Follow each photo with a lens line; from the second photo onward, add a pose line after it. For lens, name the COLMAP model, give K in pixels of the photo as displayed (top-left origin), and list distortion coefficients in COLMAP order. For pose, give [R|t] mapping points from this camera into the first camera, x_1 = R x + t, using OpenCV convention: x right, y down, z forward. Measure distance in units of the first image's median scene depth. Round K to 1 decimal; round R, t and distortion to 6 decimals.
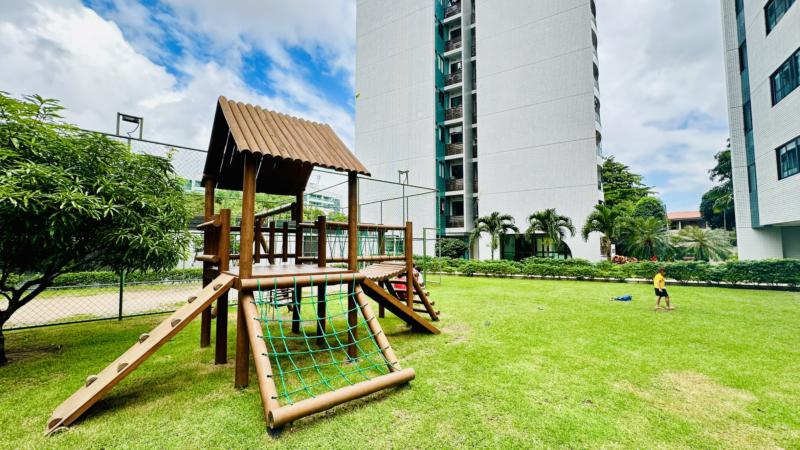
lens RADIAL K [[314.3, 0, 400.0], [0, 314.3, 225.0], [0, 0, 1]] dist [-0.001423, 0.000048]
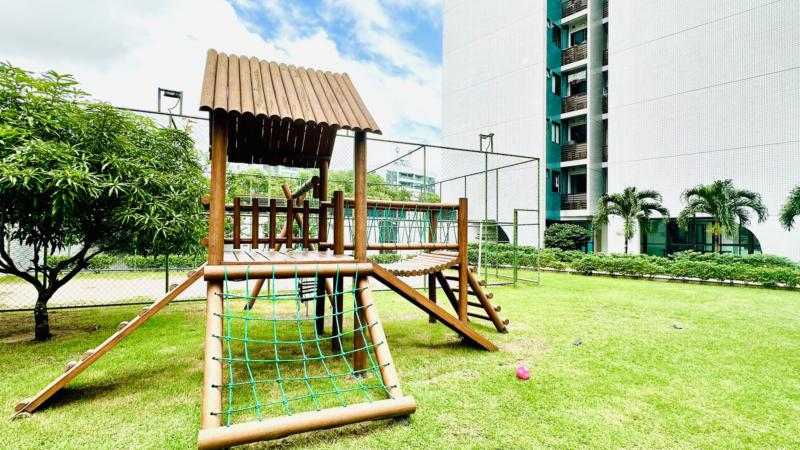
lens RADIAL K [[378.2, 0, 400.0], [0, 378.2, 225.0], [0, 0, 1]] dist [0.000552, -0.000254]
pose [[0.960365, 0.004957, -0.278701, 0.119167], [0.007382, 0.999039, 0.043209, 0.011707], [0.278648, -0.043553, 0.959405, 0.085107]]
